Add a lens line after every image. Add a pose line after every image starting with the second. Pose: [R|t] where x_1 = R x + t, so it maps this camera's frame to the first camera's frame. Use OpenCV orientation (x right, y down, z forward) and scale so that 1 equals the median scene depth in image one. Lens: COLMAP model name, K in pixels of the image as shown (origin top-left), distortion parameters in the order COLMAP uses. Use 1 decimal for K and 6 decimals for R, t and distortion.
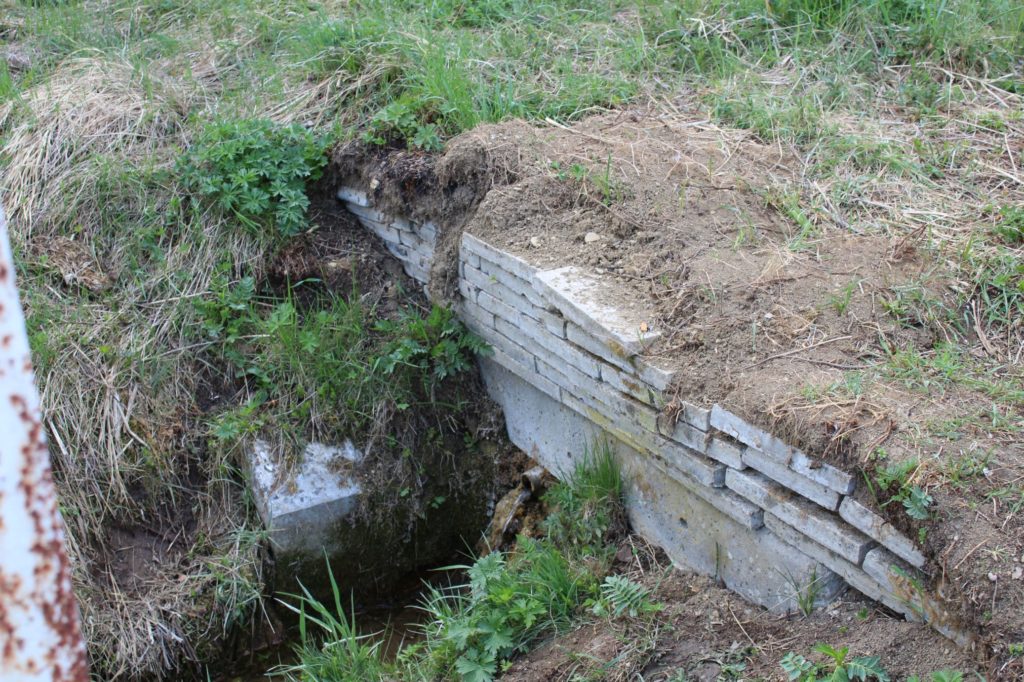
lens RADIAL K [[1511.9, 0, 512.0], [0, 1511.9, 341.0], [0, 0, 1]] dist [-0.002538, 0.033528]
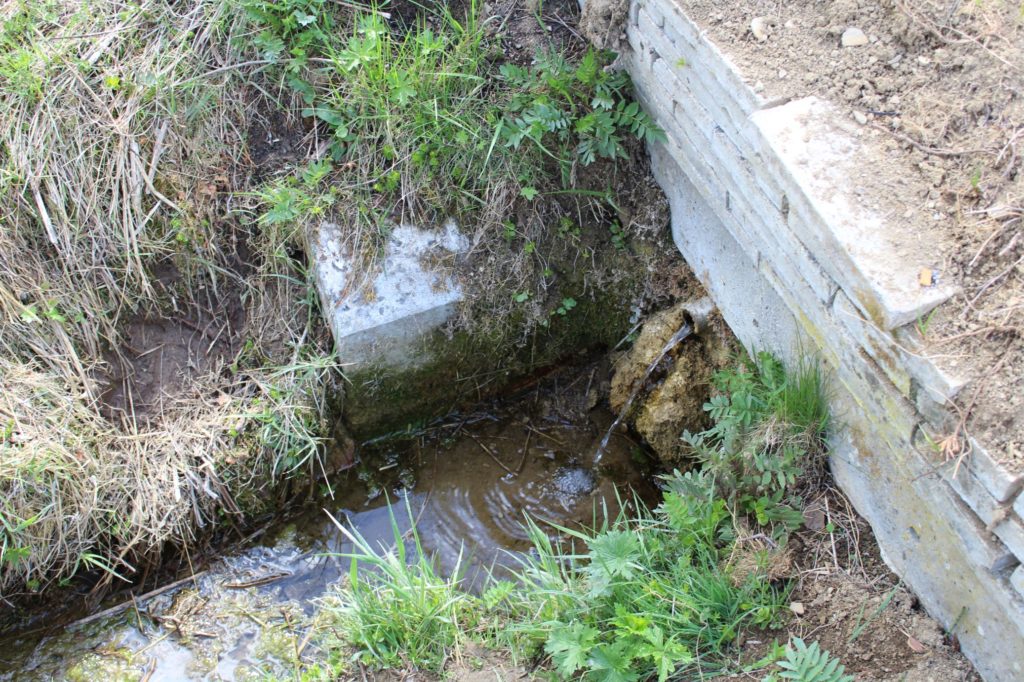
lens RADIAL K [[1238.2, 0, 512.0], [0, 1238.2, 341.0], [0, 0, 1]] dist [-0.063373, 0.032759]
pose [[0.989122, 0.125243, -0.077143, -0.027063], [-0.074710, 0.879513, 0.469973, -0.169688], [0.126709, -0.459097, 0.879303, 0.465584]]
